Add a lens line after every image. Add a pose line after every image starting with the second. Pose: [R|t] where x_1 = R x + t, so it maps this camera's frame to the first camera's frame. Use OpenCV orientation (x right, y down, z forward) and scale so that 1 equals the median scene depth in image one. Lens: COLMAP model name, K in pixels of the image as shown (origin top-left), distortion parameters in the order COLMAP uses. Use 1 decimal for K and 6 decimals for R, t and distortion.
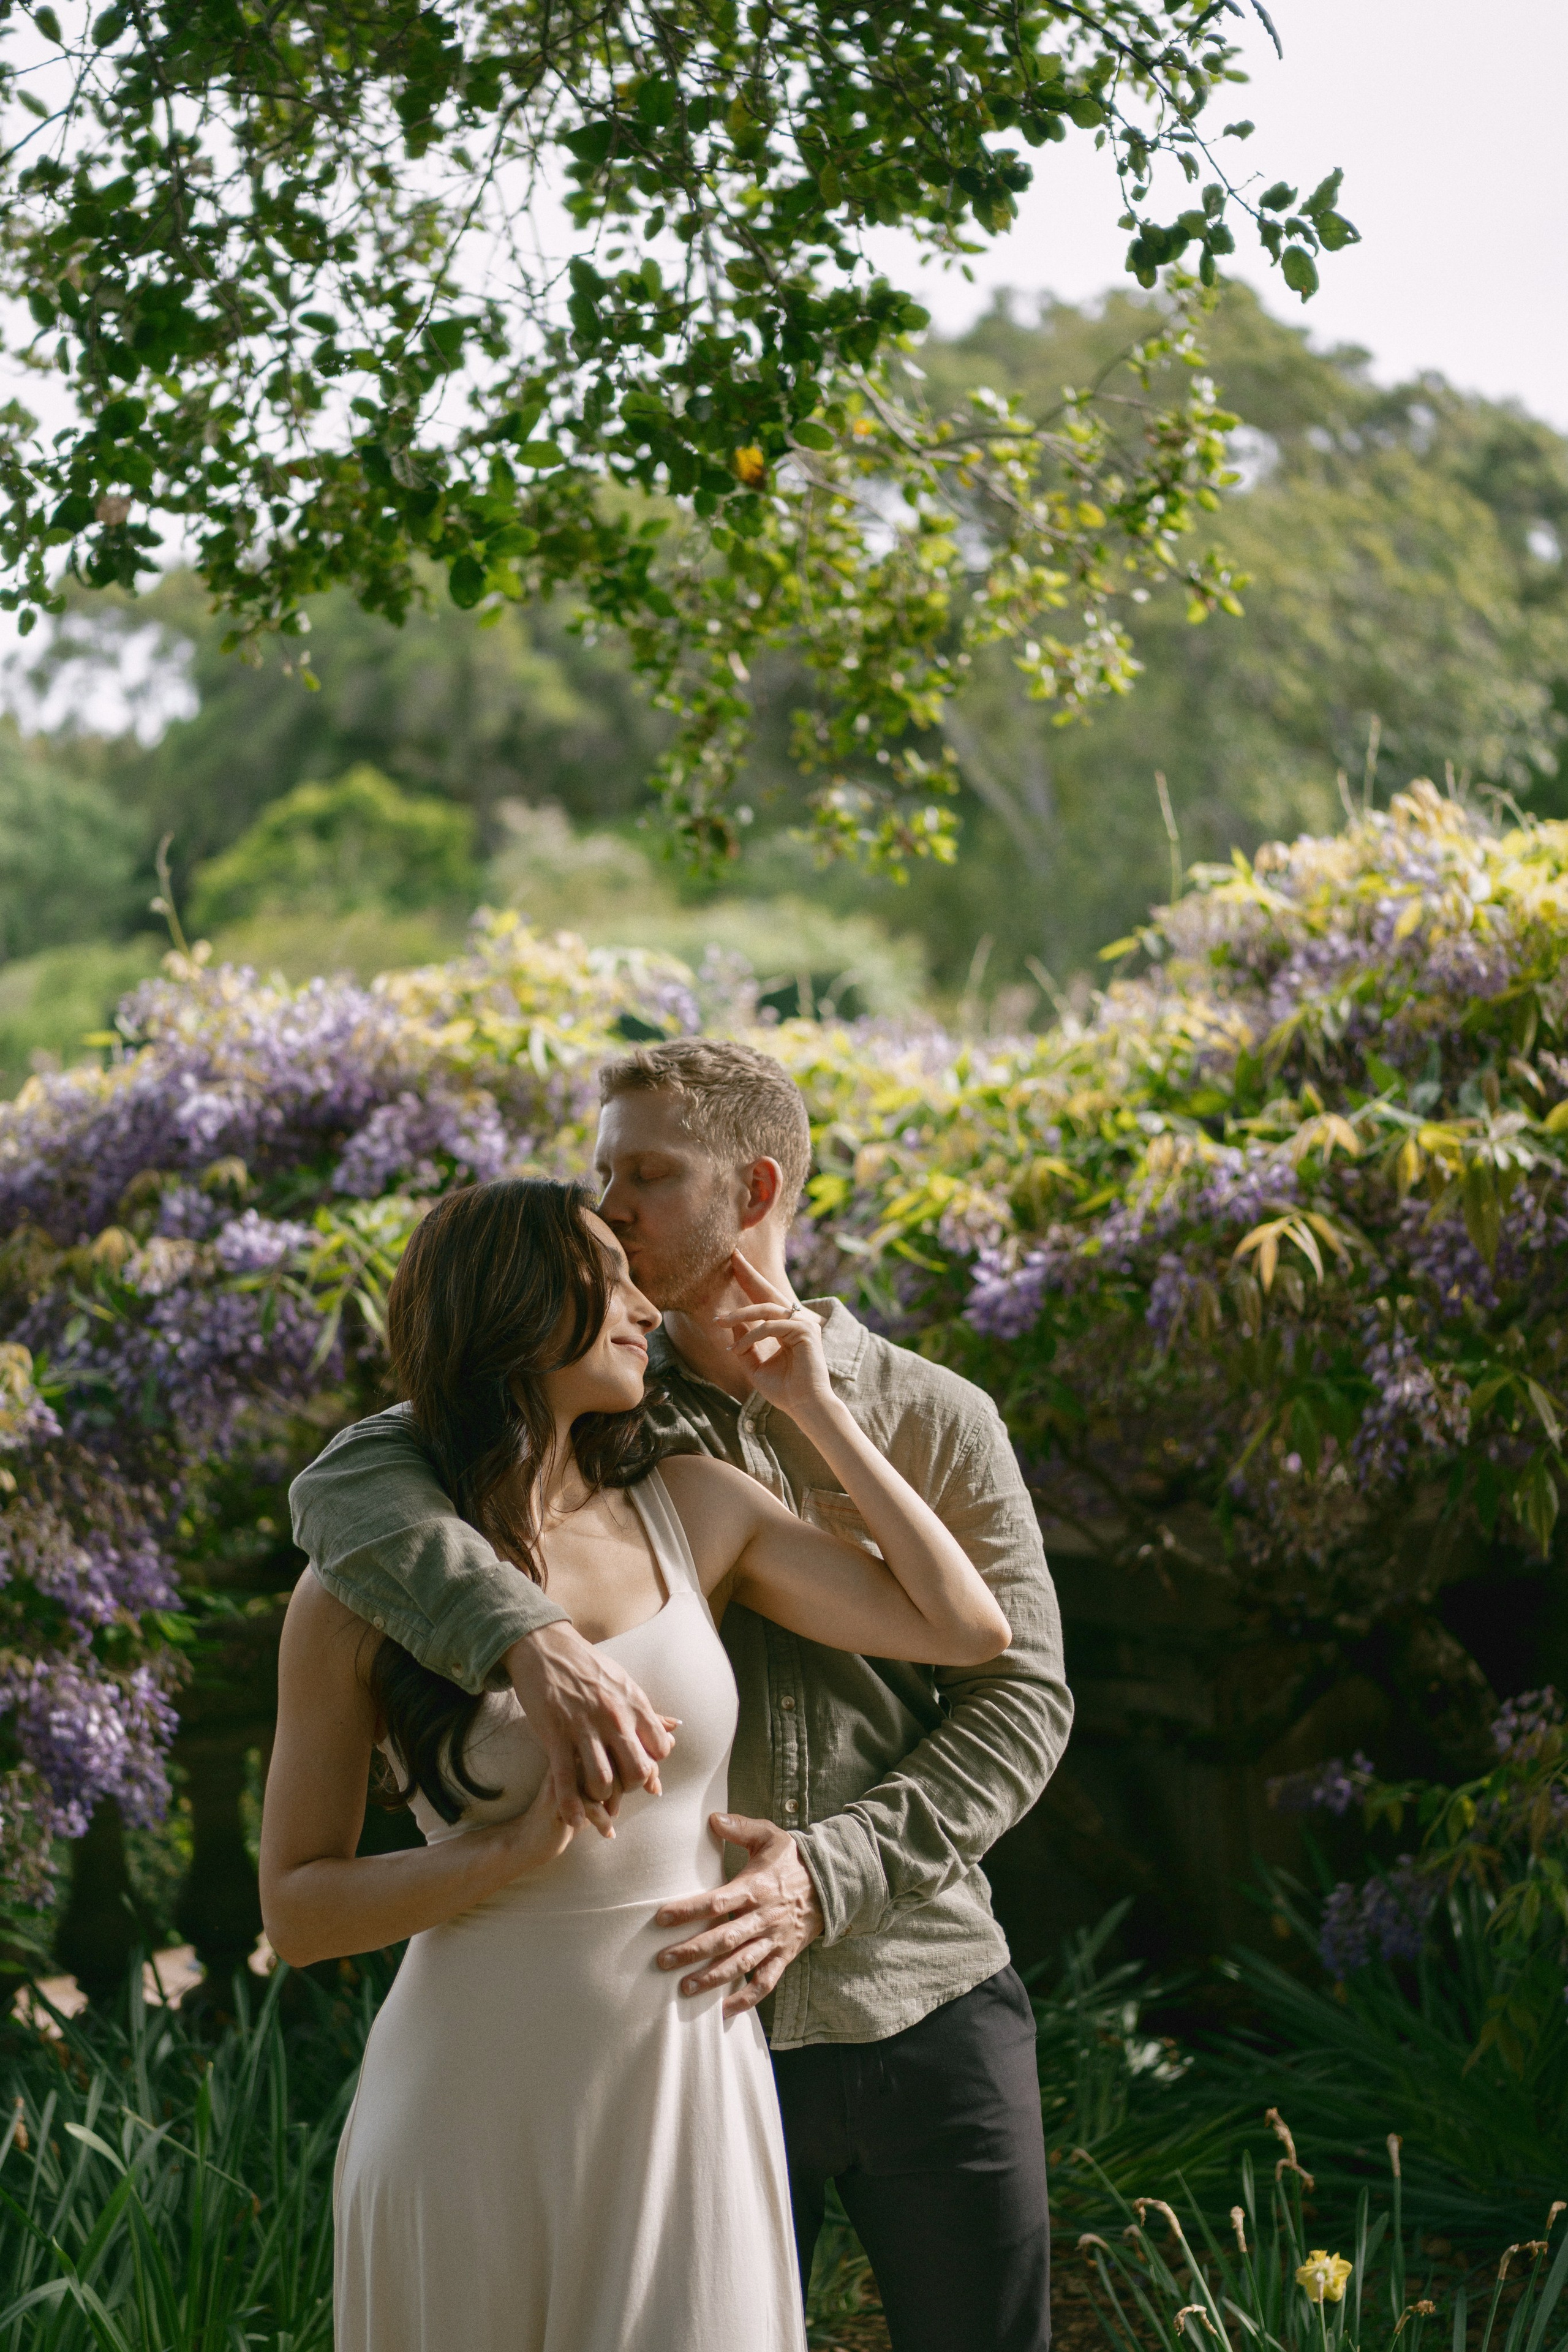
lens RADIAL K [[3025.5, 0, 784.0], [0, 3025.5, 1176.0], [0, 0, 1]] dist [-0.020590, 0.141098]
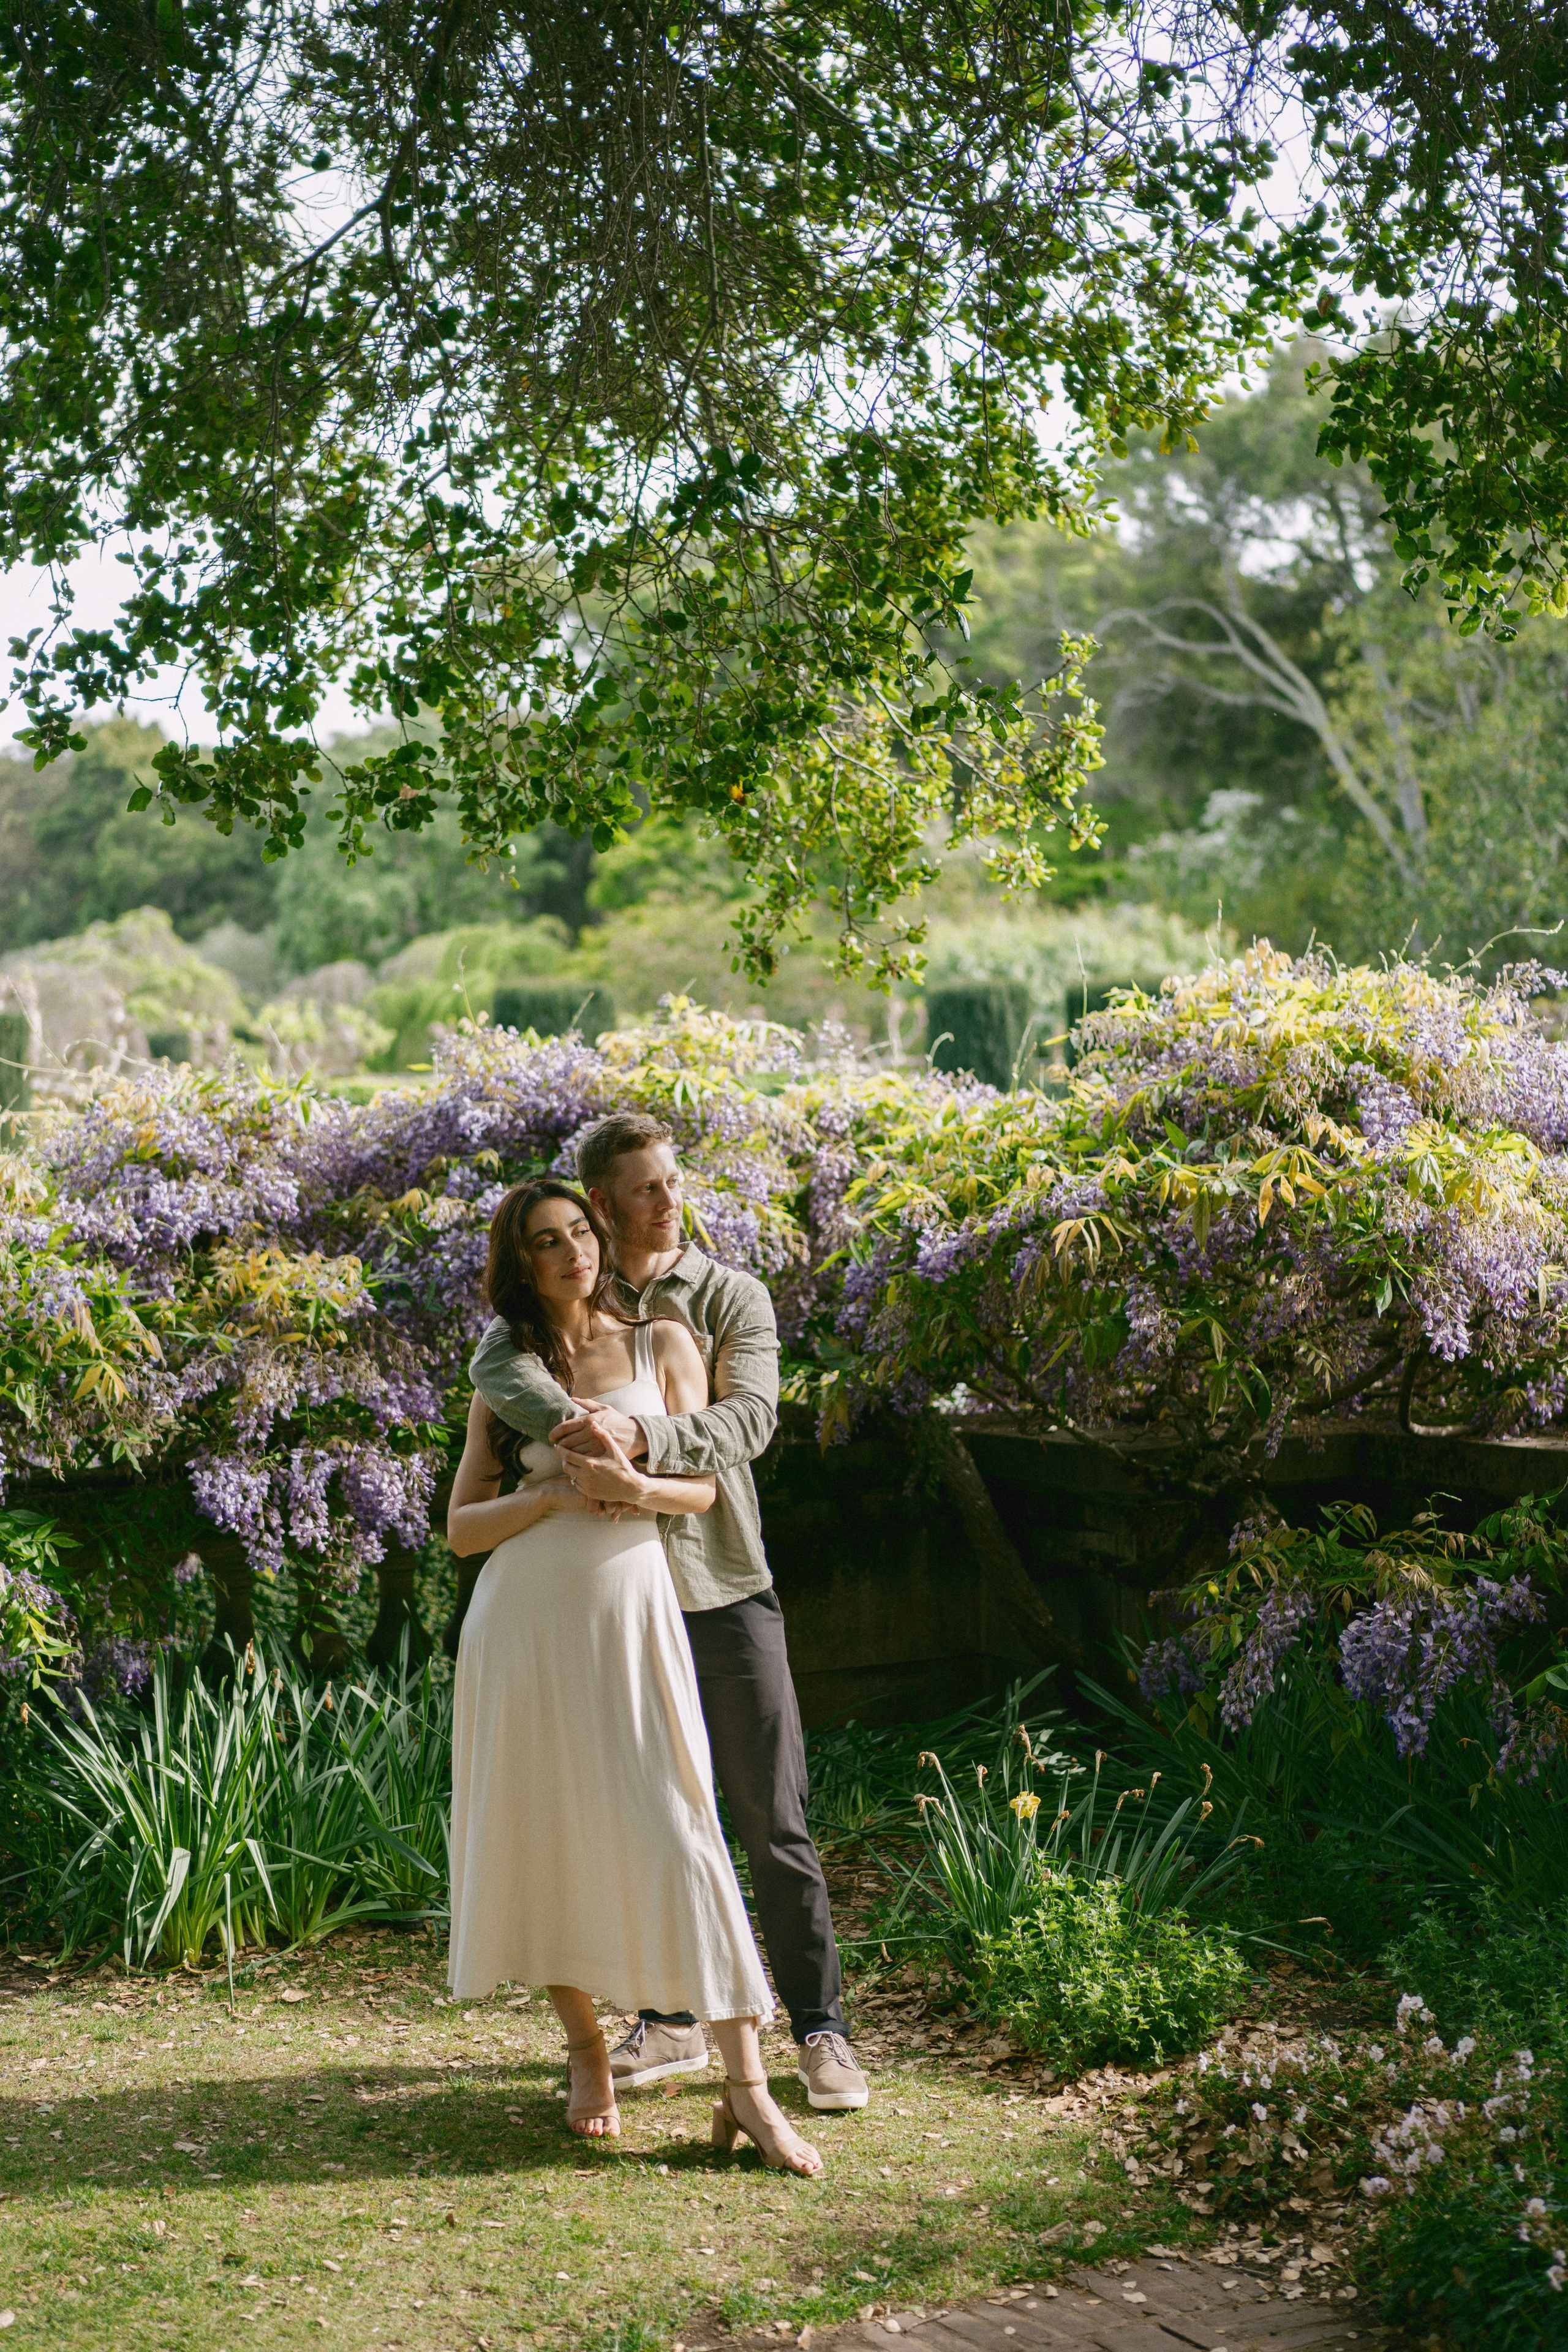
lens RADIAL K [[2939.6, 0, 784.0], [0, 2939.6, 1176.0], [0, 0, 1]] dist [-0.007745, 0.057800]
pose [[0.990793, 0.048733, -0.126313, 0.180275], [-0.047993, 0.998808, 0.008902, -0.013774], [0.126597, -0.002758, 0.991950, -0.564151]]
